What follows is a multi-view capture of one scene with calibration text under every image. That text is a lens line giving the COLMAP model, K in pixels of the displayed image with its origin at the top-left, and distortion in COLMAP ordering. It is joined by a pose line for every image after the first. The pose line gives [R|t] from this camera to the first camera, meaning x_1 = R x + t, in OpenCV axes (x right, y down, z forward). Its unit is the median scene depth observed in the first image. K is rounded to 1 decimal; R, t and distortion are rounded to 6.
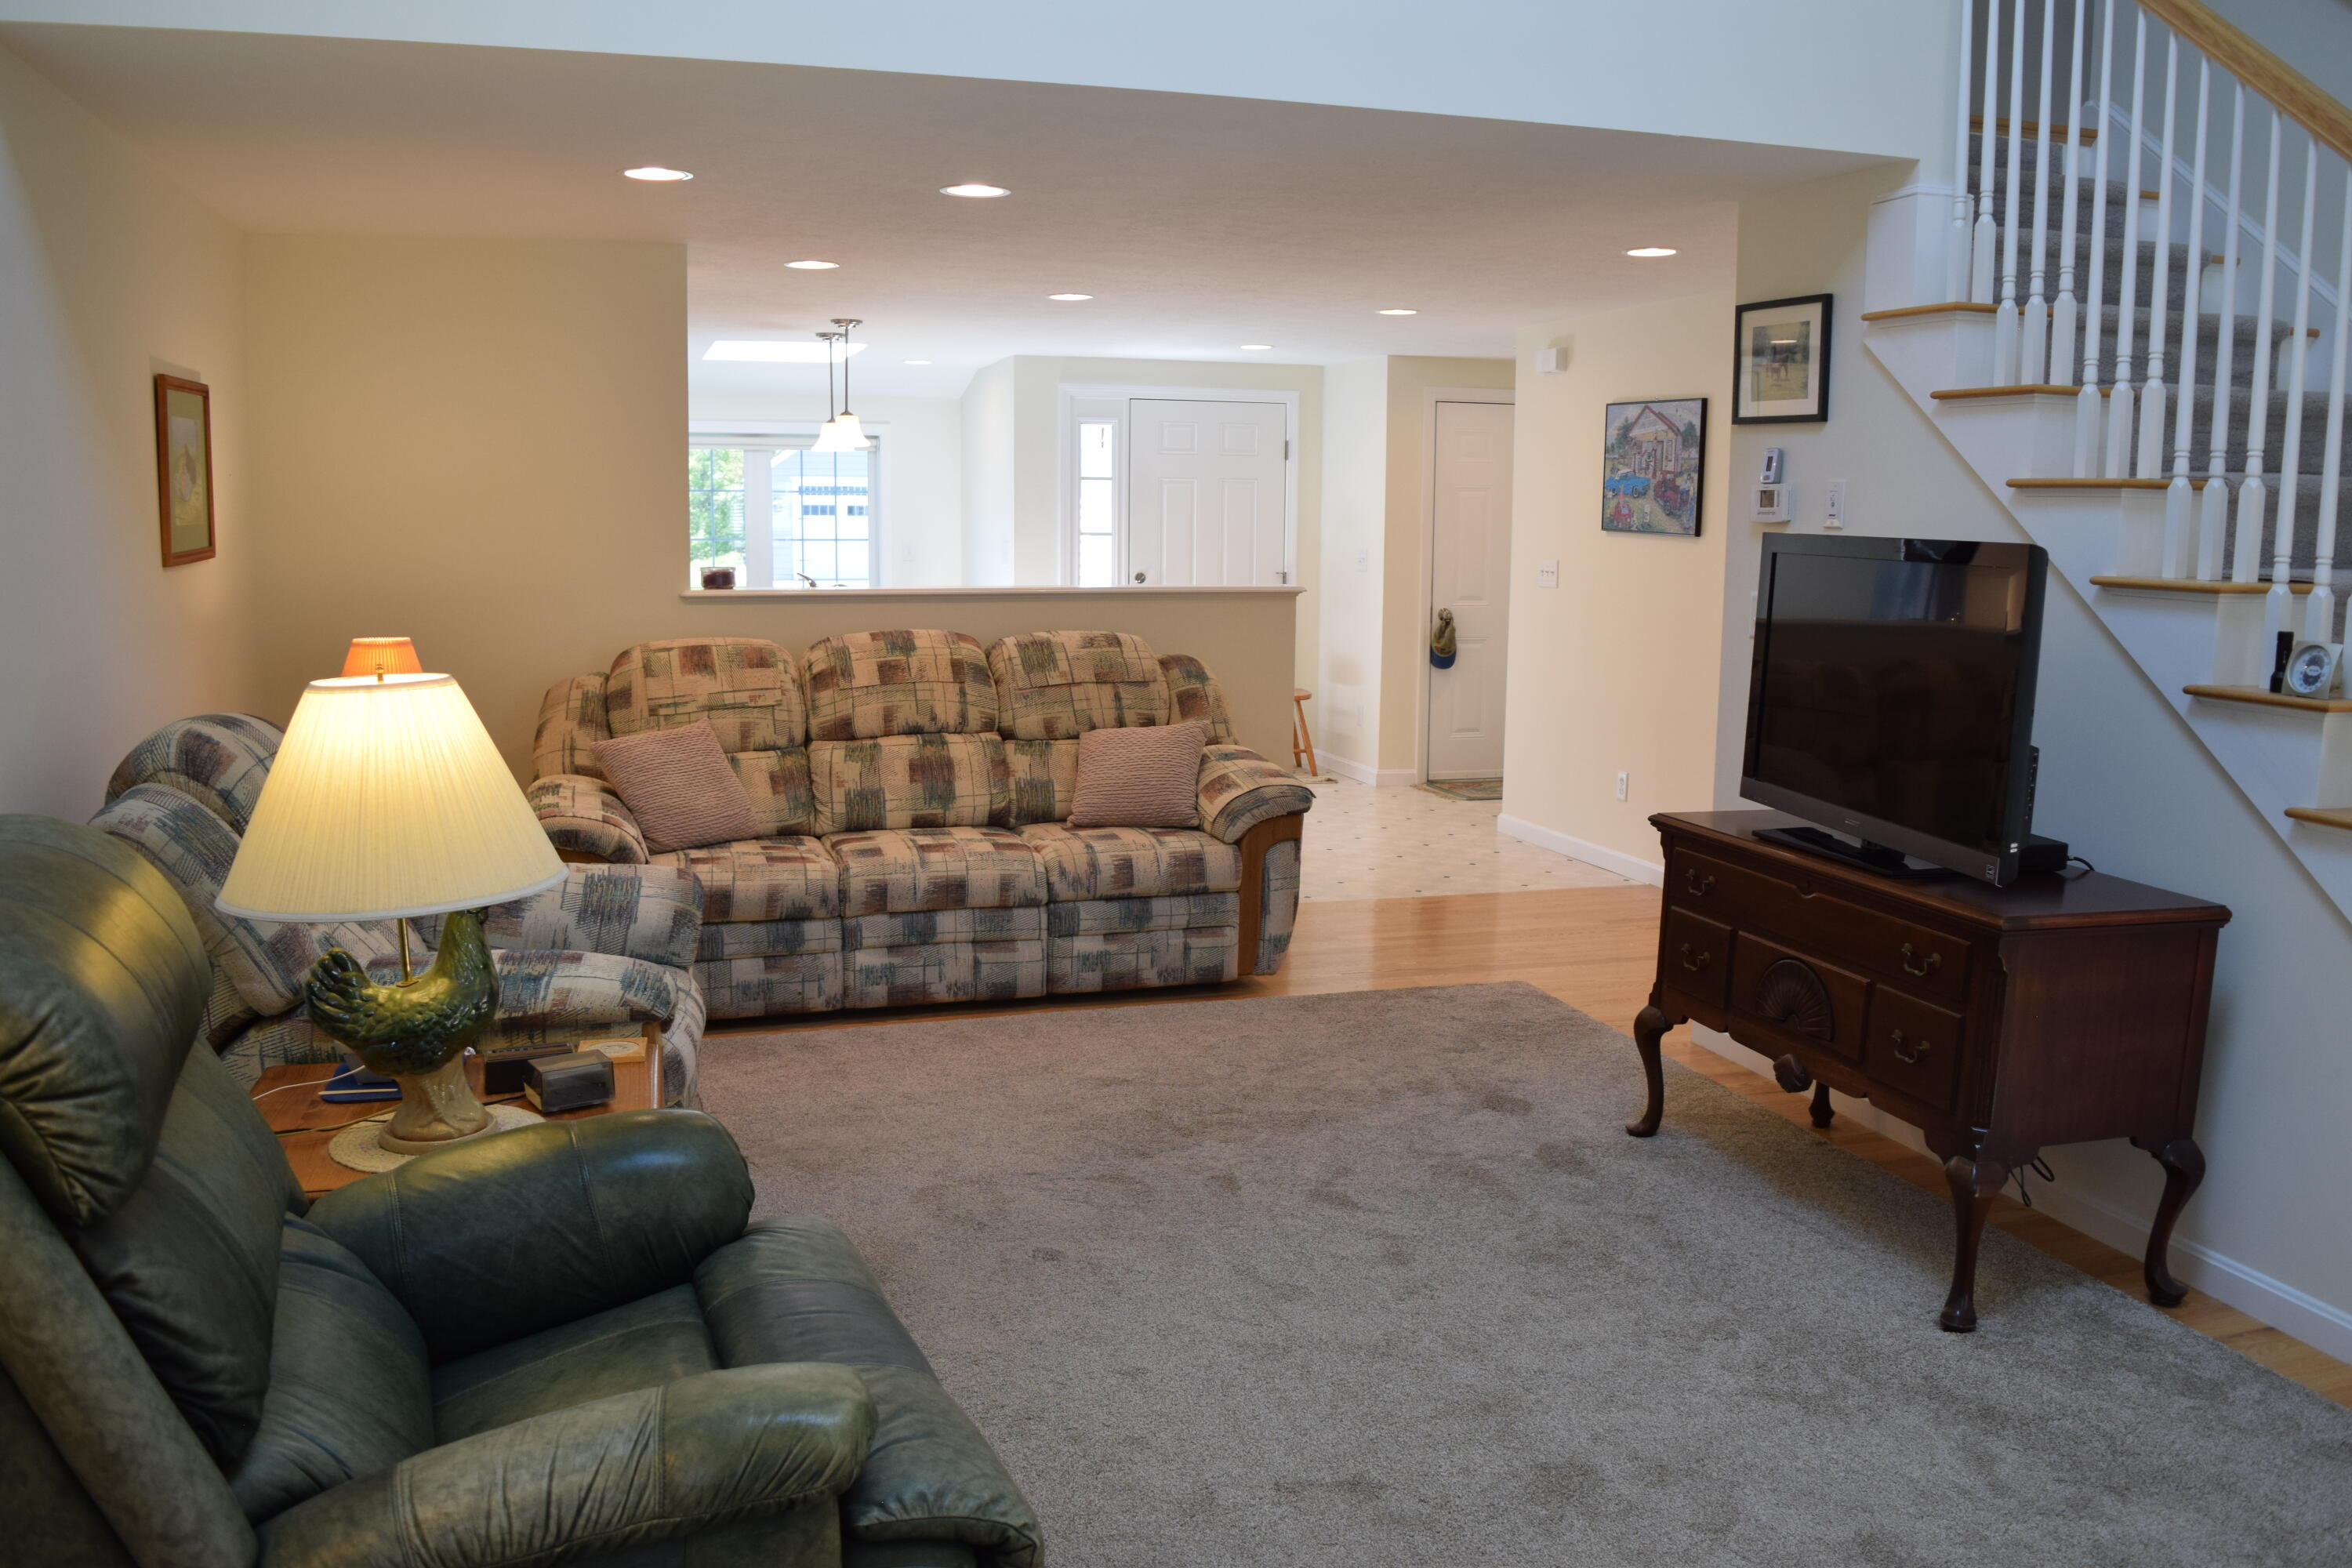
lens RADIAL K [[1847.4, 0, 1175.2], [0, 1847.4, 783.9], [0, 0, 1]] dist [-0.092226, 0.016407]
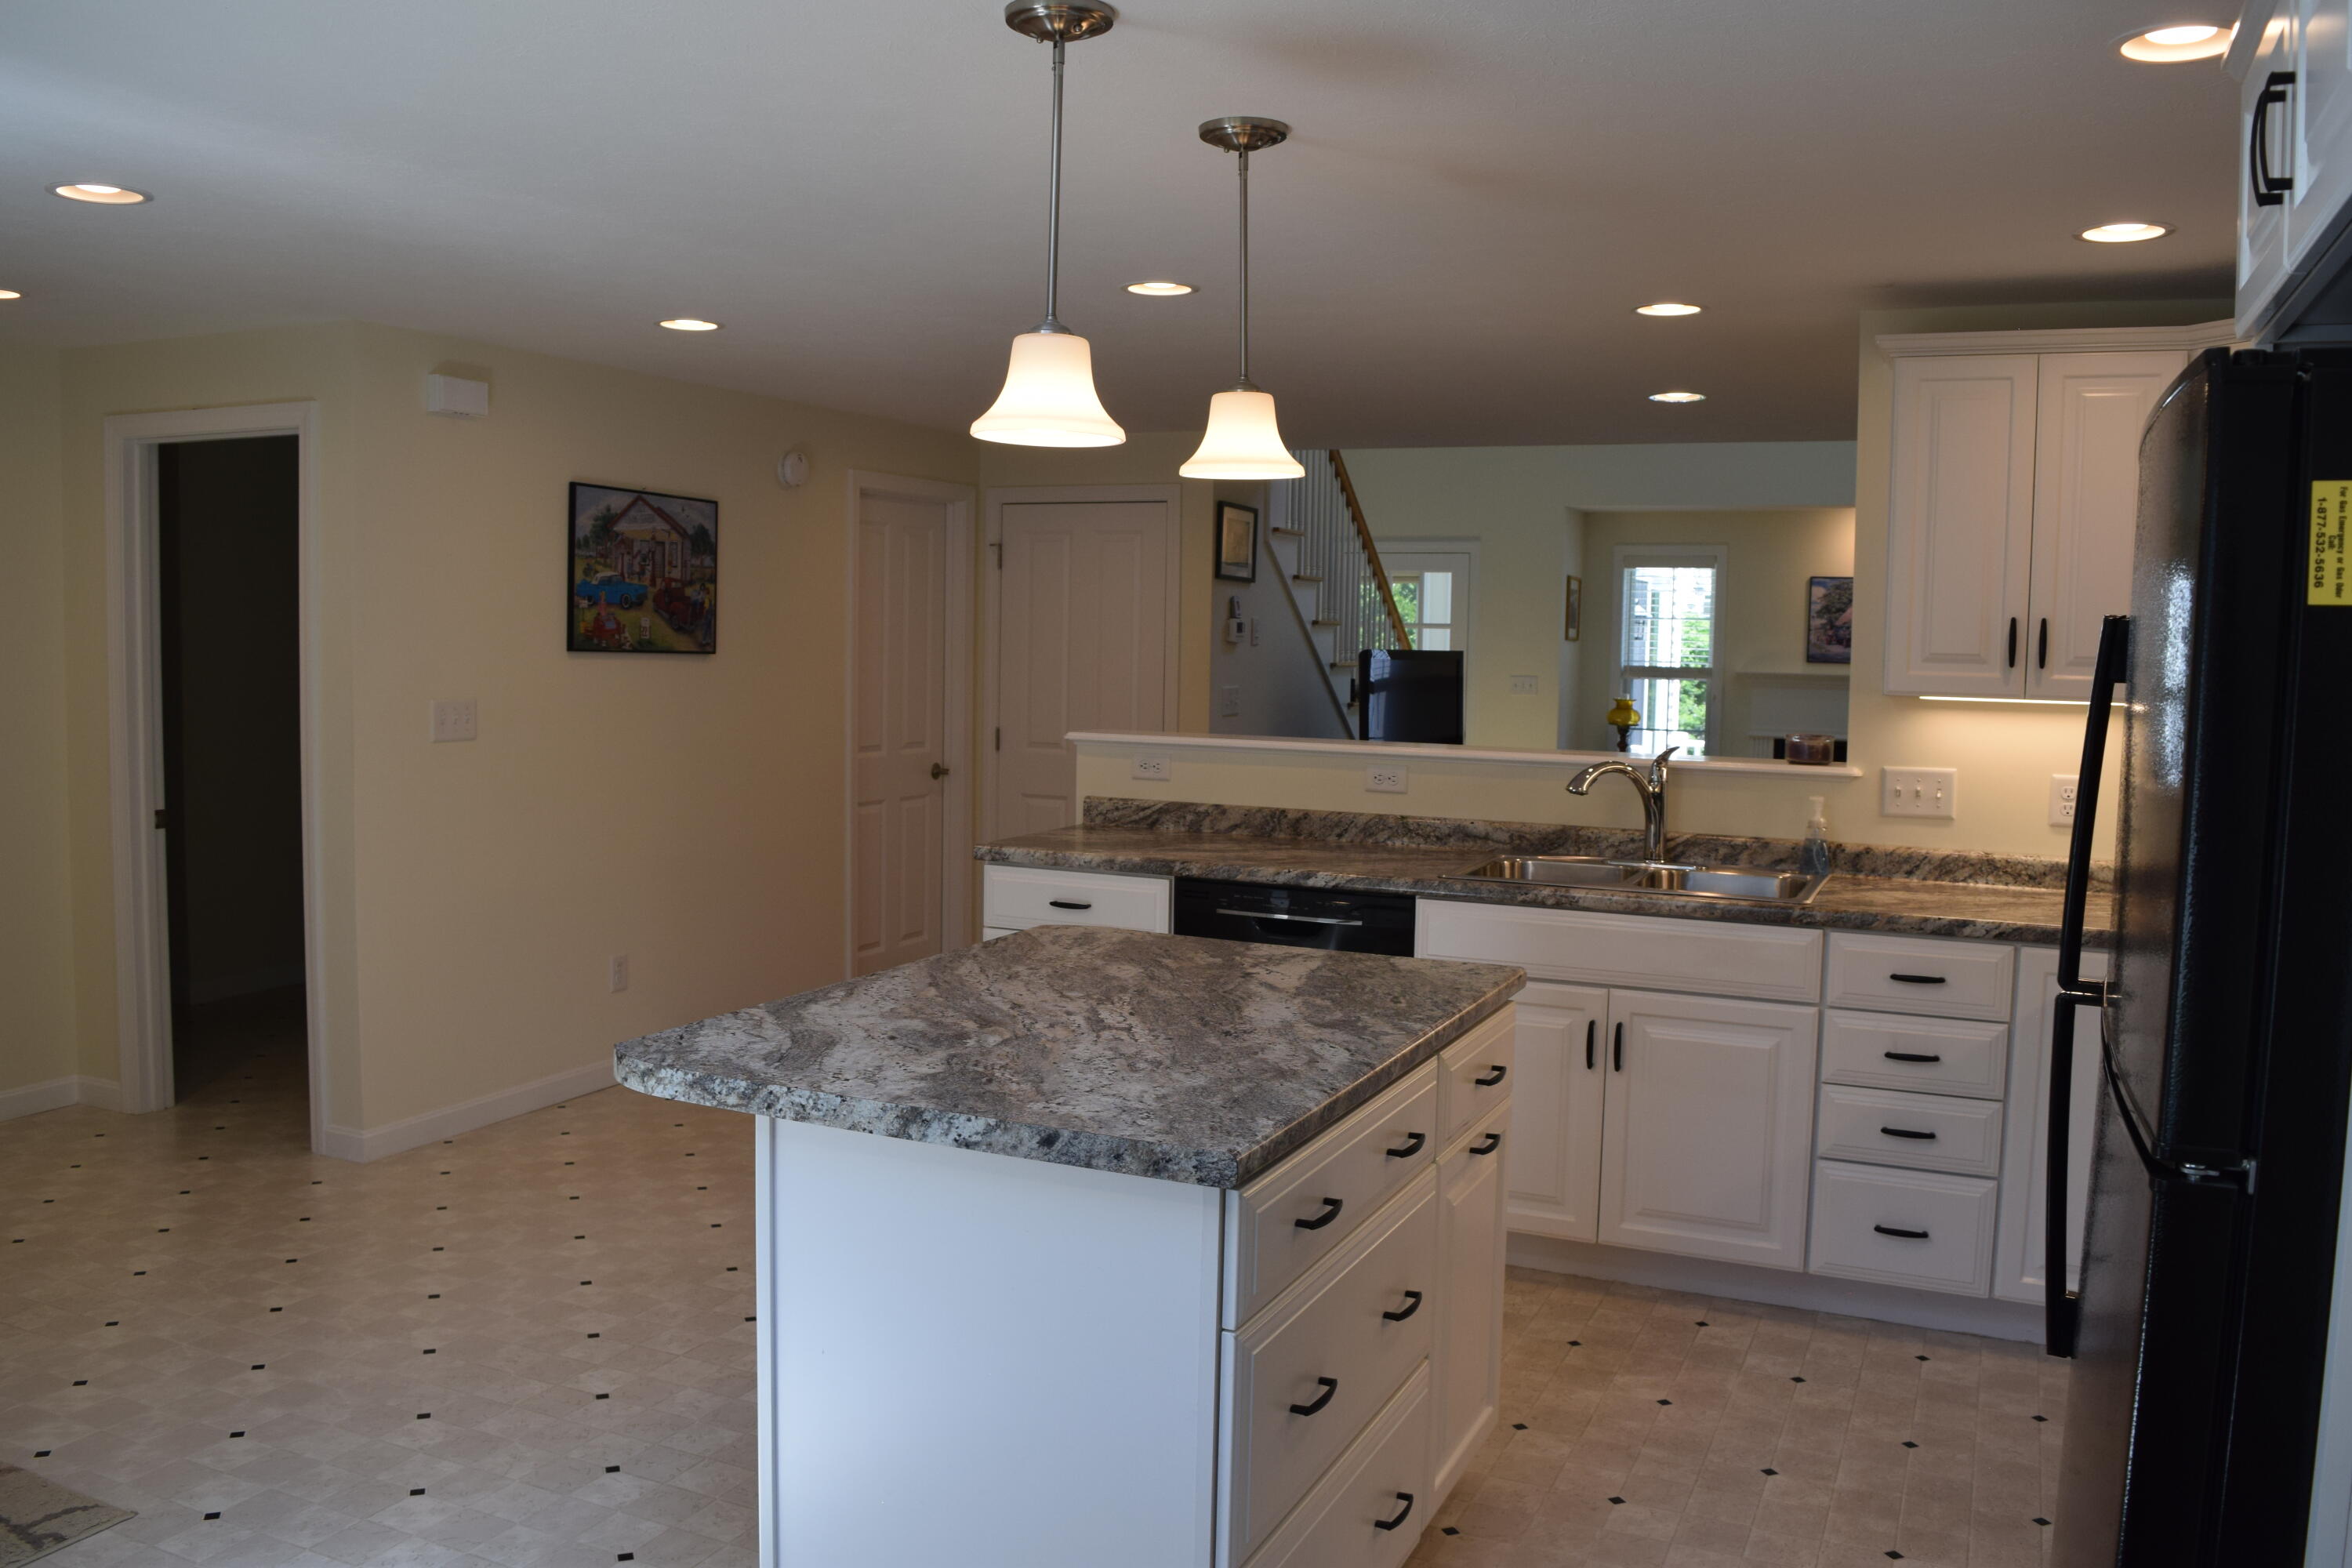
lens RADIAL K [[1847.4, 0, 1173.7], [0, 1847.4, 786.1], [0, 0, 1]] dist [-0.092226, 0.016407]
pose [[-0.747308, -0.079202, 0.659741, -0.463735], [0.071124, 0.977633, 0.197929, -0.223460], [-0.660661, 0.194837, -0.724959, 1.448634]]
